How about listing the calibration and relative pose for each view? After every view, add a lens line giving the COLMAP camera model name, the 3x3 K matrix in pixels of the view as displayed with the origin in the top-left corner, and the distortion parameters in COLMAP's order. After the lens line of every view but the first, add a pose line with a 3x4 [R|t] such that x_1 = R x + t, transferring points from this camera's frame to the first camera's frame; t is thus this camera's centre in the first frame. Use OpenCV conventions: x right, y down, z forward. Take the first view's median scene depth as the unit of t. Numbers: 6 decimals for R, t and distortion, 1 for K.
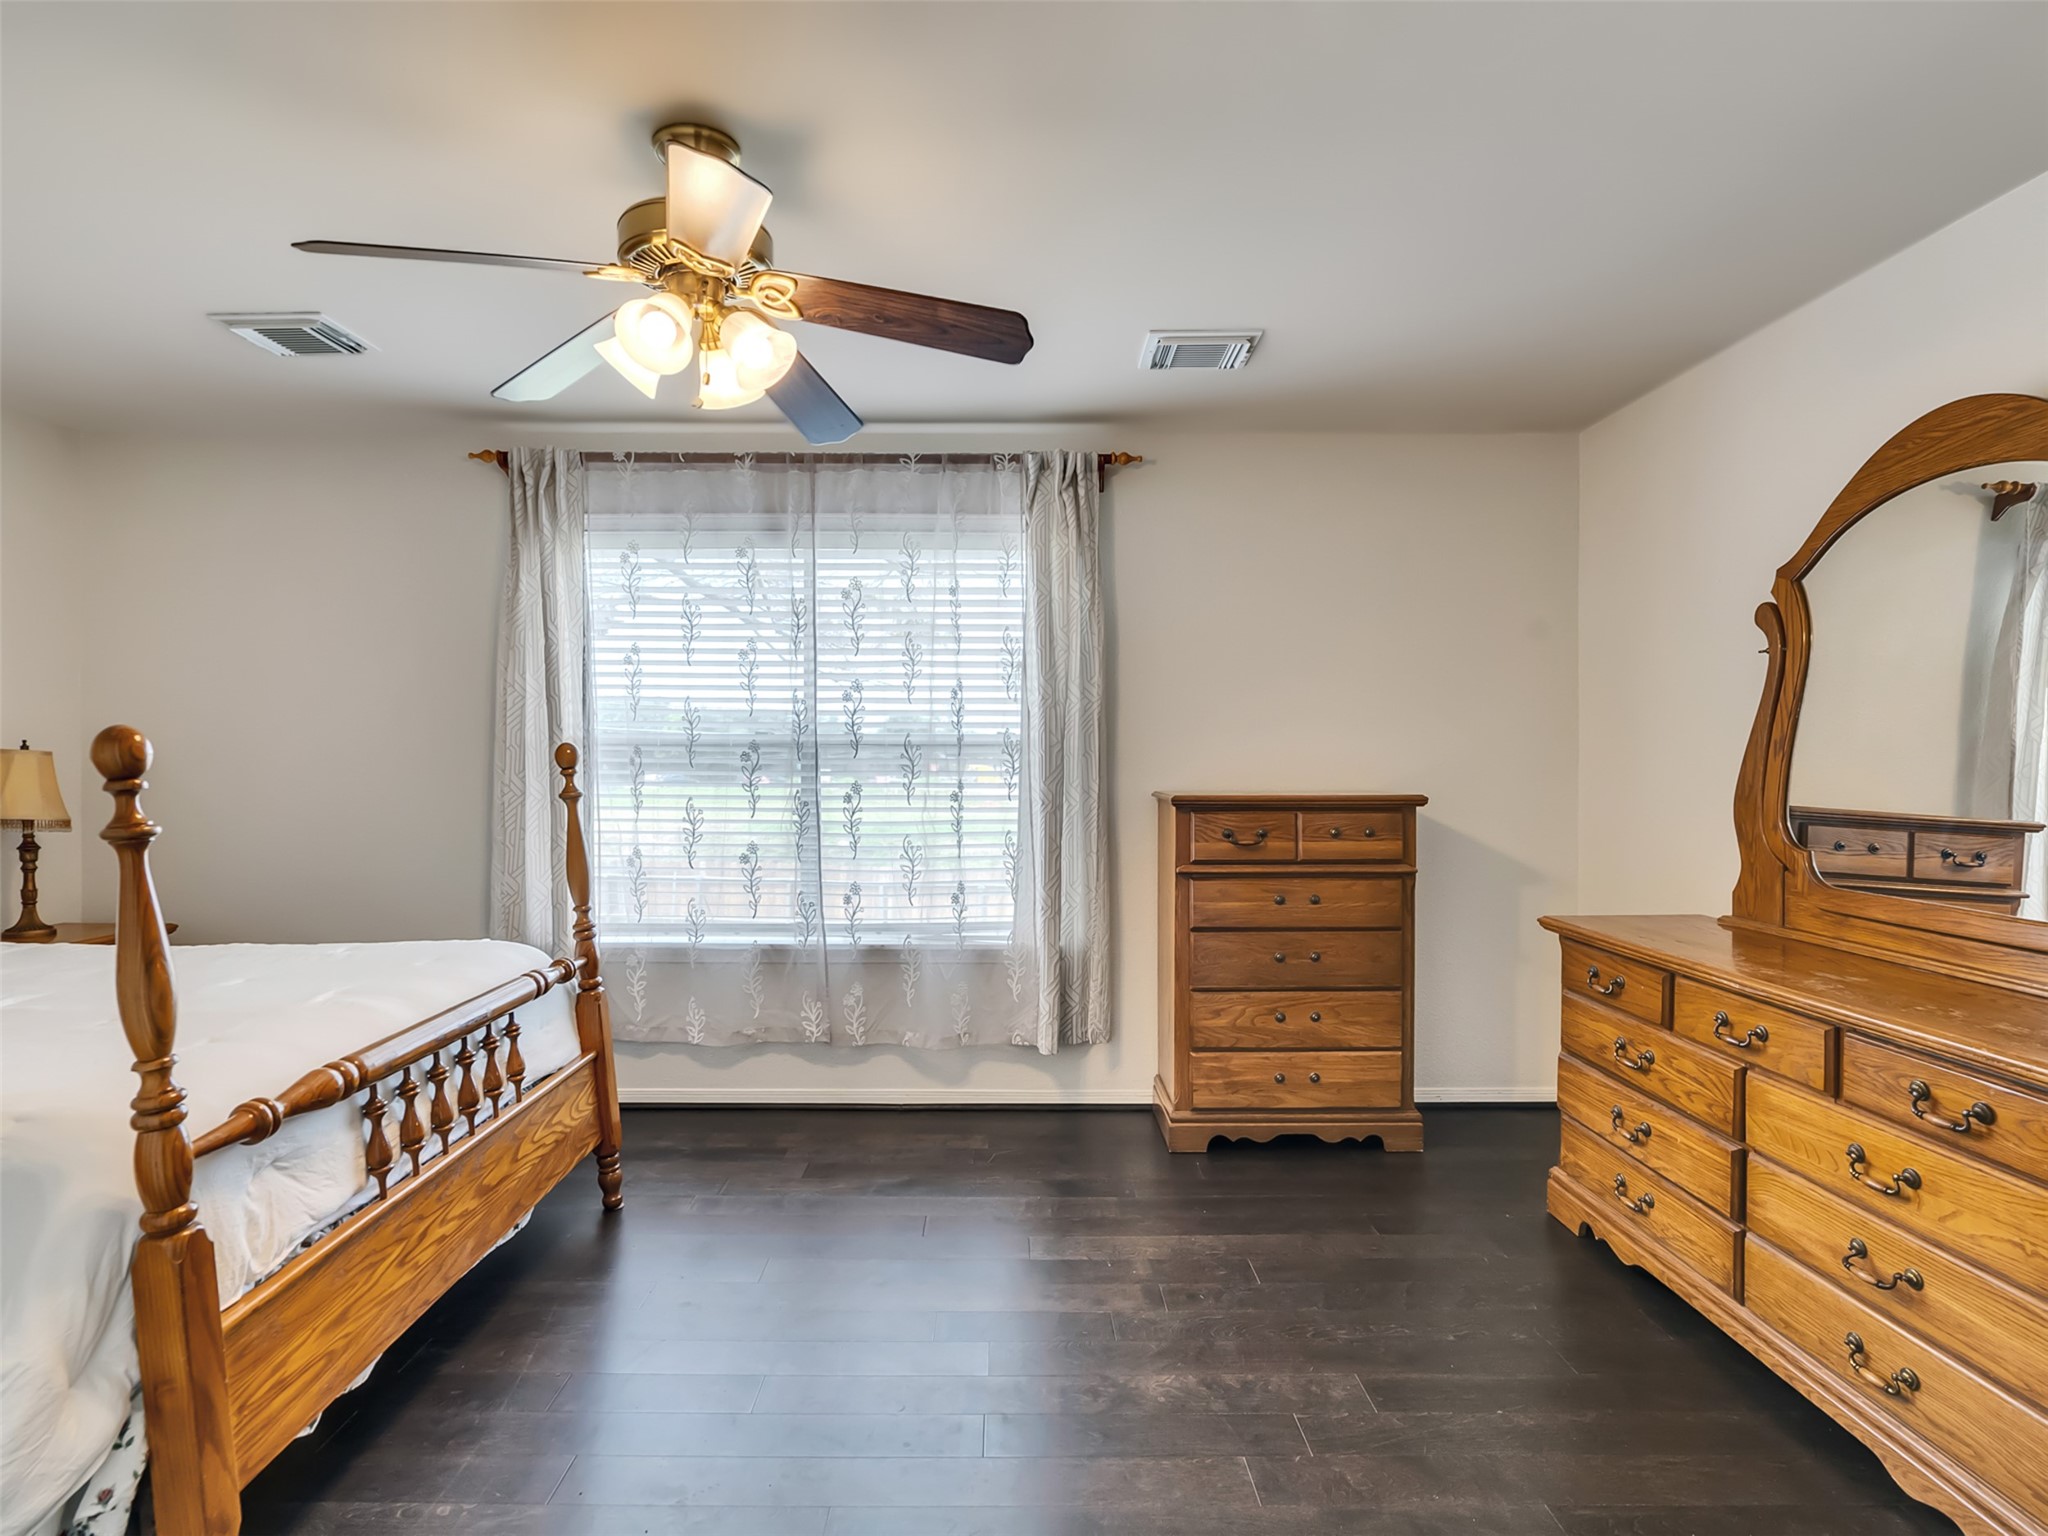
lens RADIAL K [[1047.6, 0, 1016.3], [0, 1047.6, 769.8], [0, 0, 1]] dist [-0.006819, 0.003745]
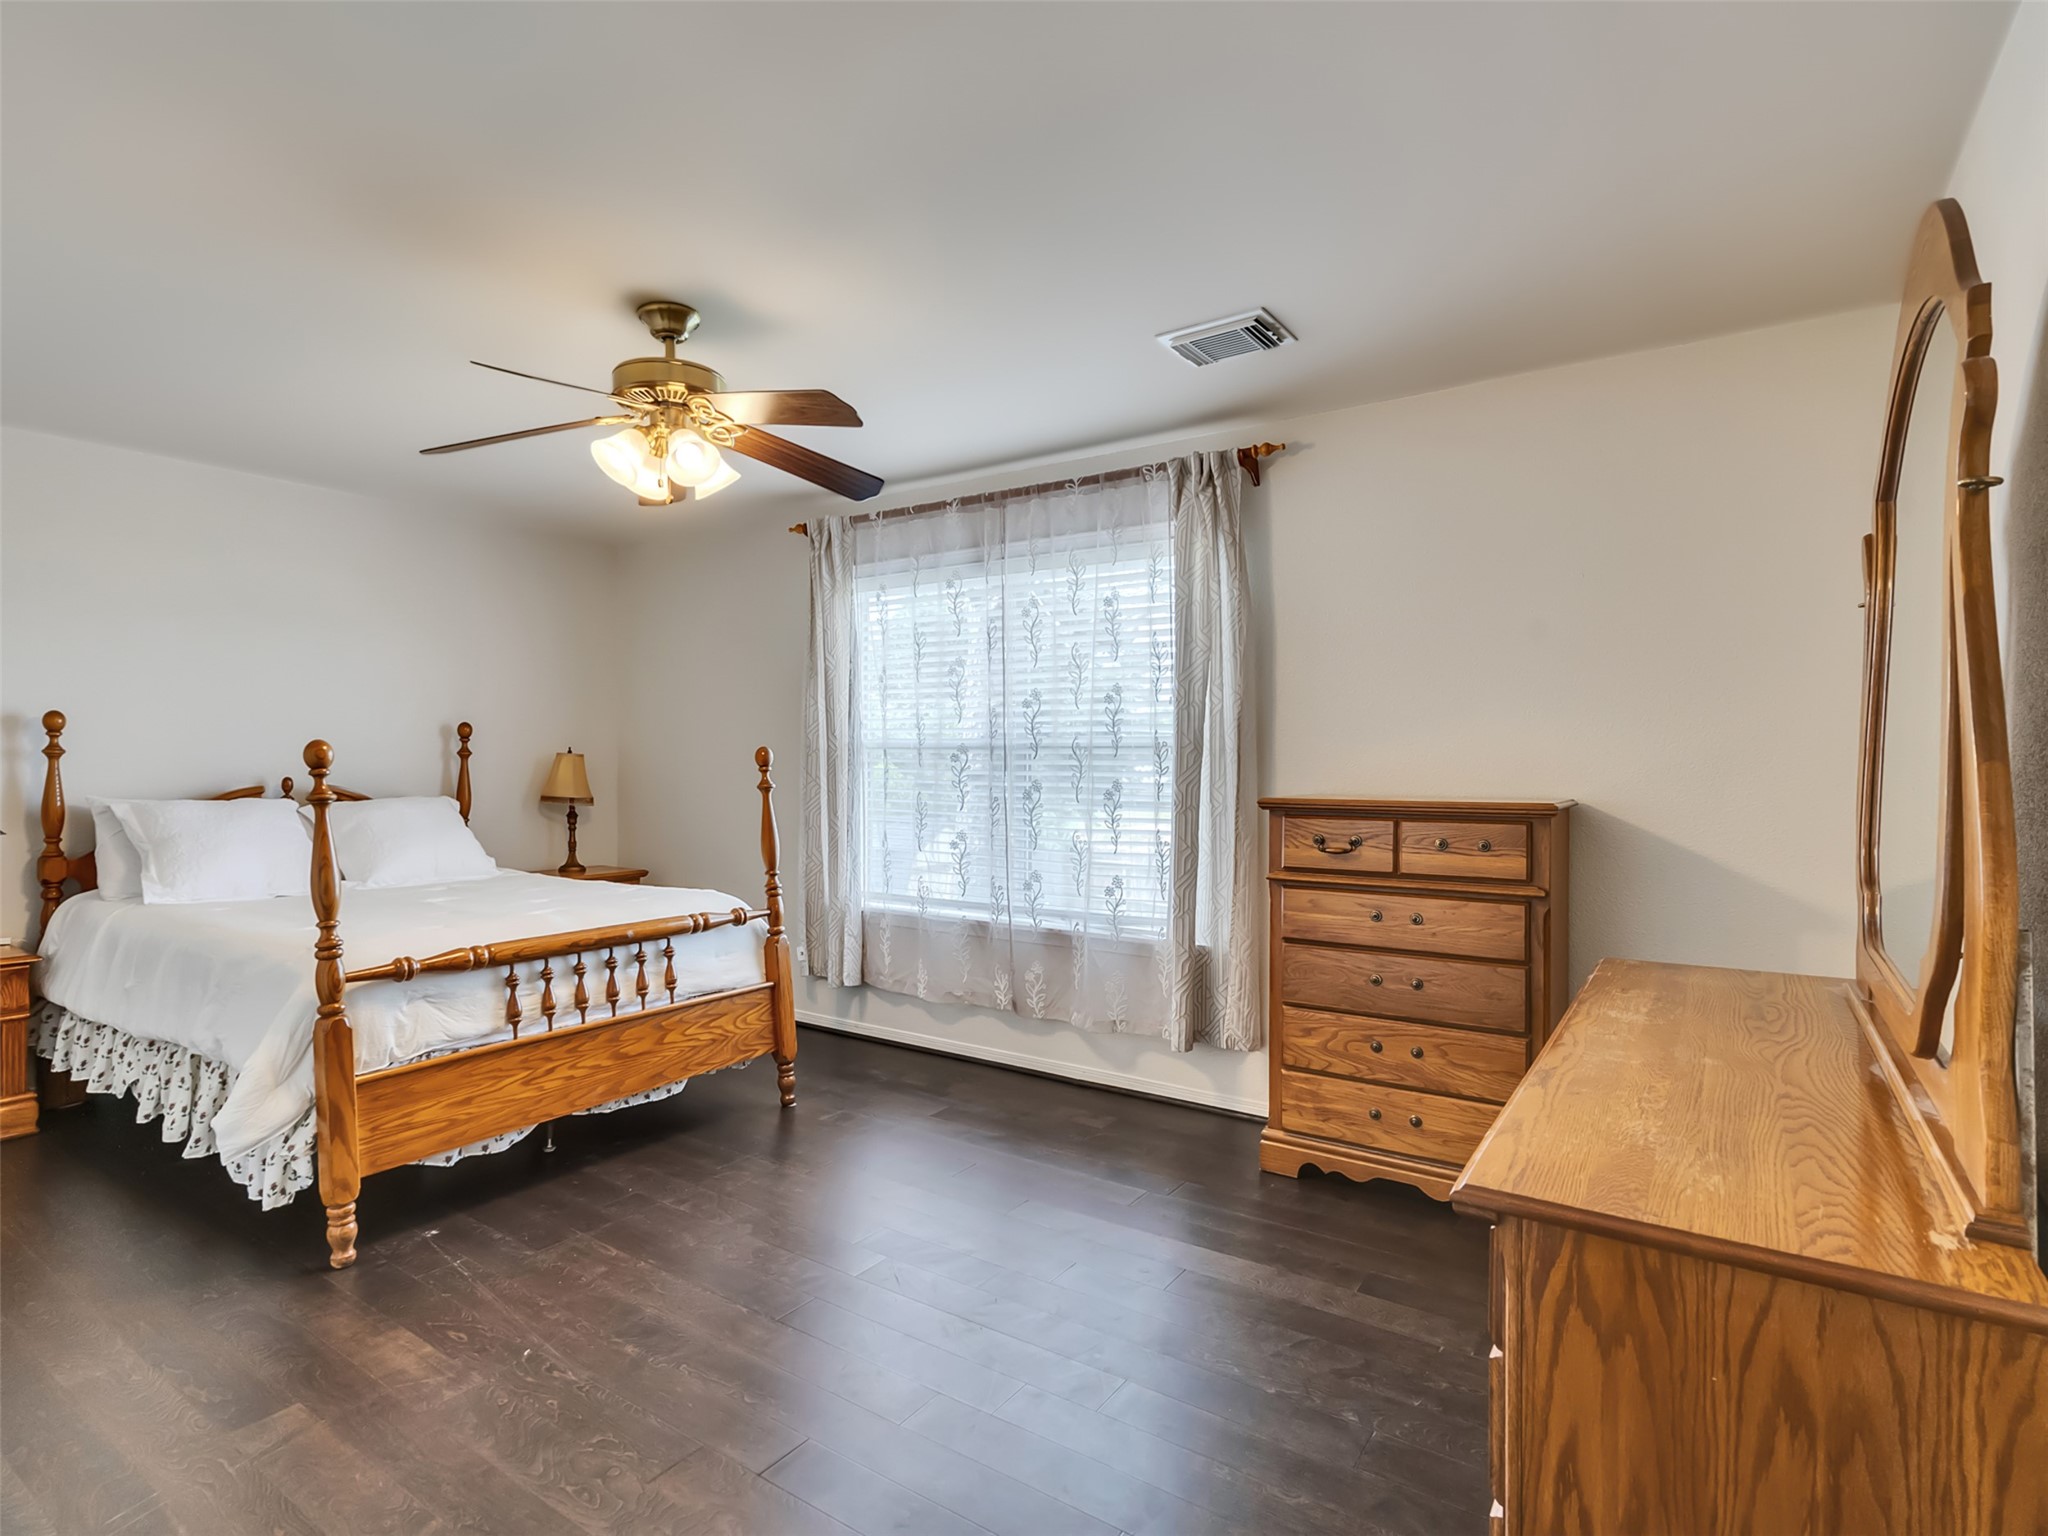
lens RADIAL K [[1047.6, 0, 985.8], [0, 1047.6, 765.8], [0, 0, 1]] dist [-0.006819, 0.003745]
pose [[0.817763, 0.004293, -0.575539, 0.464196], [-0.007478, 0.999967, -0.003168, 0.000200], [0.575507, 0.006895, 0.817768, 0.064125]]
